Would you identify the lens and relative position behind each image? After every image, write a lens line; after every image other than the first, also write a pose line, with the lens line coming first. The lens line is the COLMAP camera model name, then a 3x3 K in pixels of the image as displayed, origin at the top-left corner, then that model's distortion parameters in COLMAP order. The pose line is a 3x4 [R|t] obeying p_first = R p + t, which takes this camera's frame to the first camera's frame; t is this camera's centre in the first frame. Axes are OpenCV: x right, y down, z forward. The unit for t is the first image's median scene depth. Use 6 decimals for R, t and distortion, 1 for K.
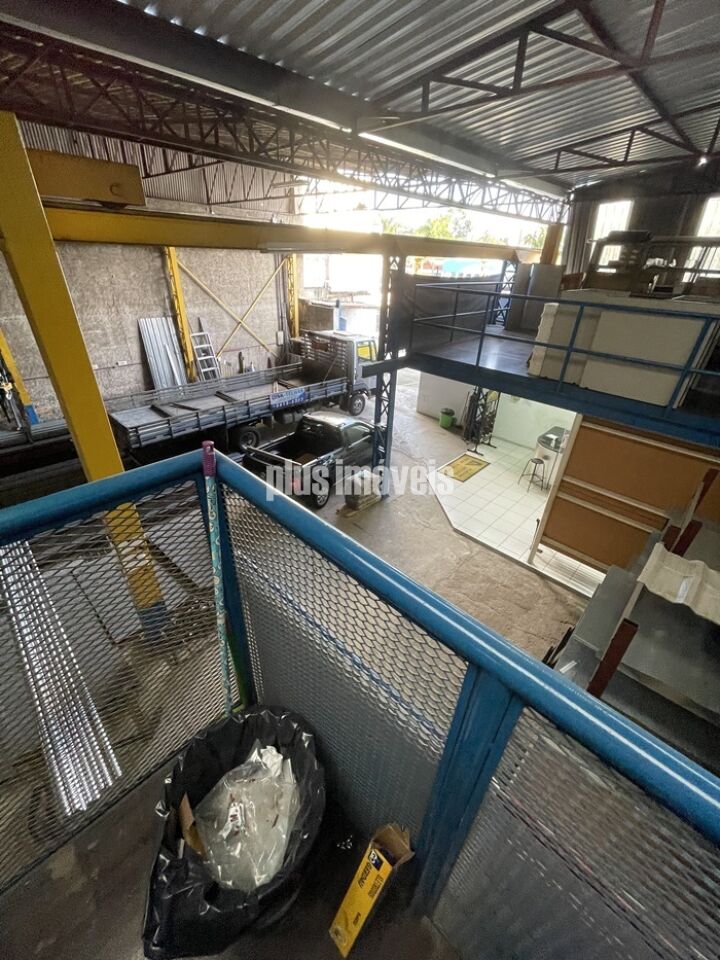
lens RADIAL K [[389.3, 0, 360.0], [0, 389.3, 480.0], [0, 0, 1]] dist [0.001434, 0.000451]
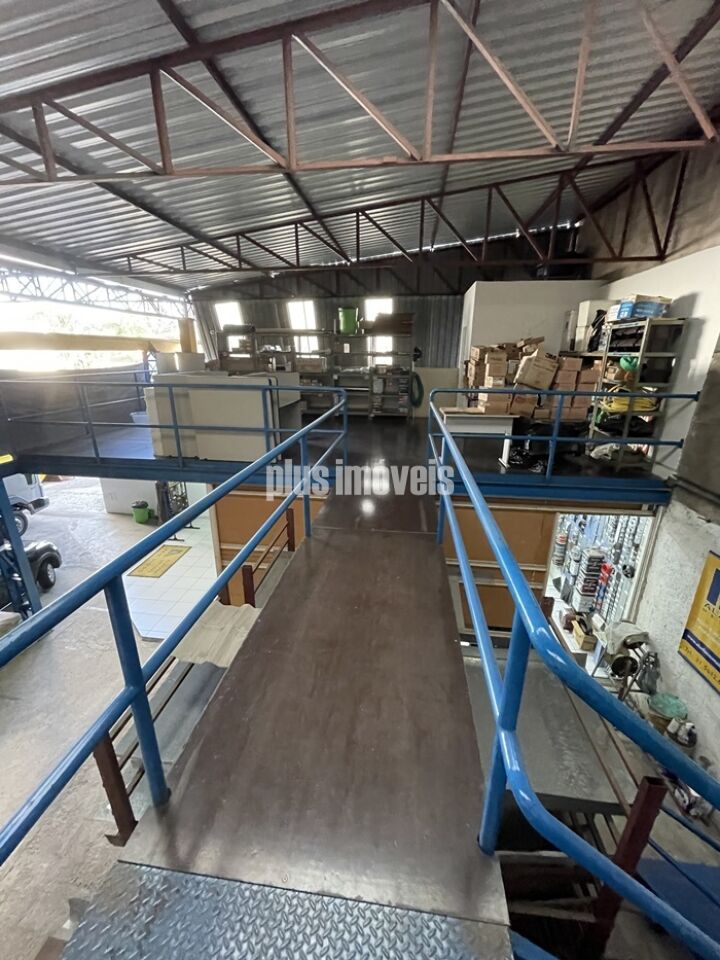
lens RADIAL K [[389.3, 0, 360.0], [0, 389.3, 480.0], [0, 0, 1]] dist [0.001434, 0.000451]
pose [[0.799212, -0.220069, 0.559312, 0.186238], [0.324187, 0.941429, -0.092819, 0.028021], [-0.506126, 0.255503, 0.823744, -0.032453]]
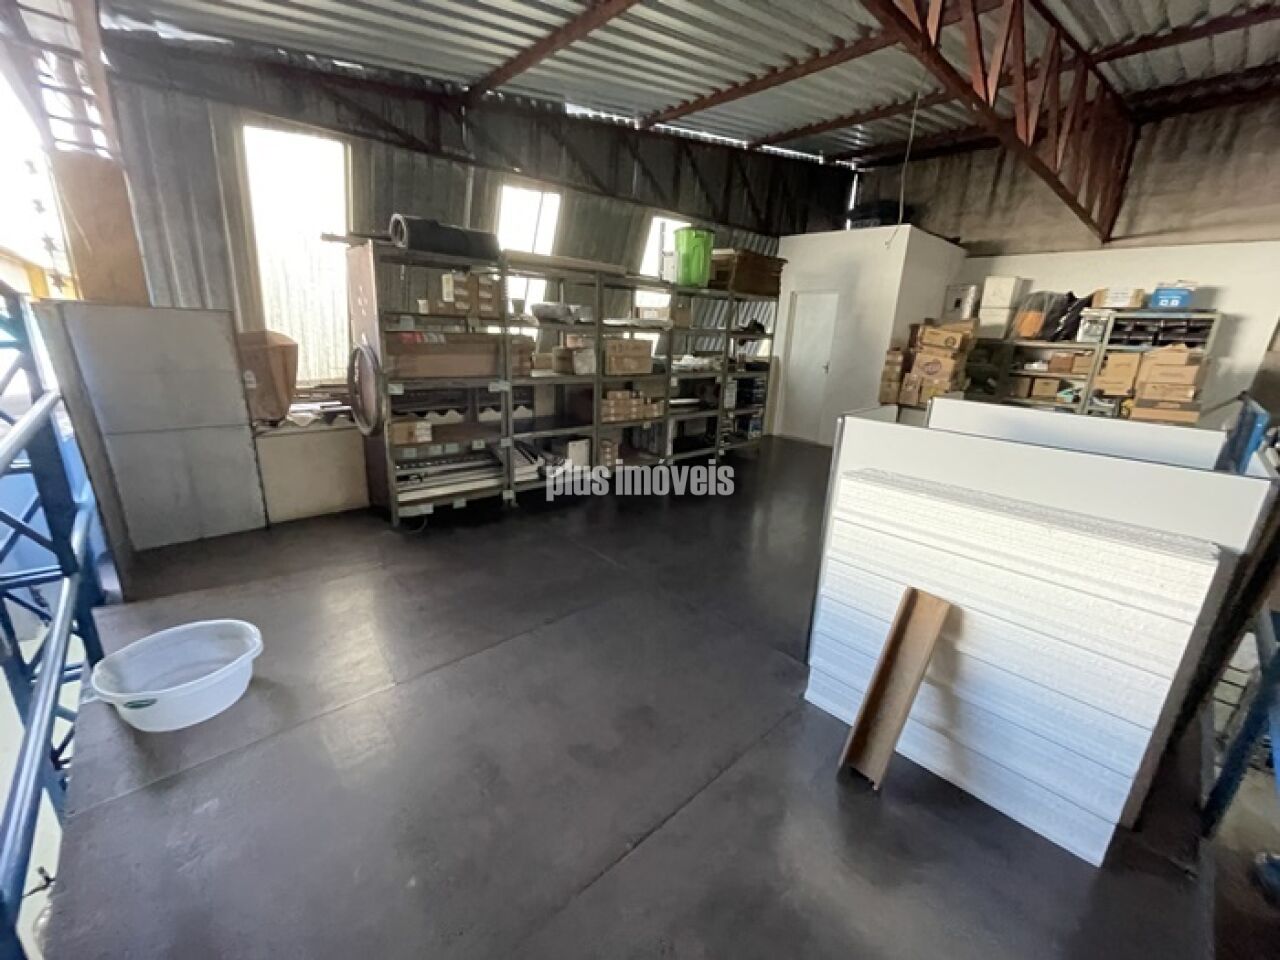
lens RADIAL K [[519.1, 0, 639.5], [0, 519.1, 478.8], [0, 0, 1]] dist [0.001434, 0.000451]
pose [[0.058089, -0.317036, 0.946633, 0.157807], [0.464449, 0.847948, 0.255485, -0.408425], [-0.883693, 0.424822, 0.196503, 0.719476]]
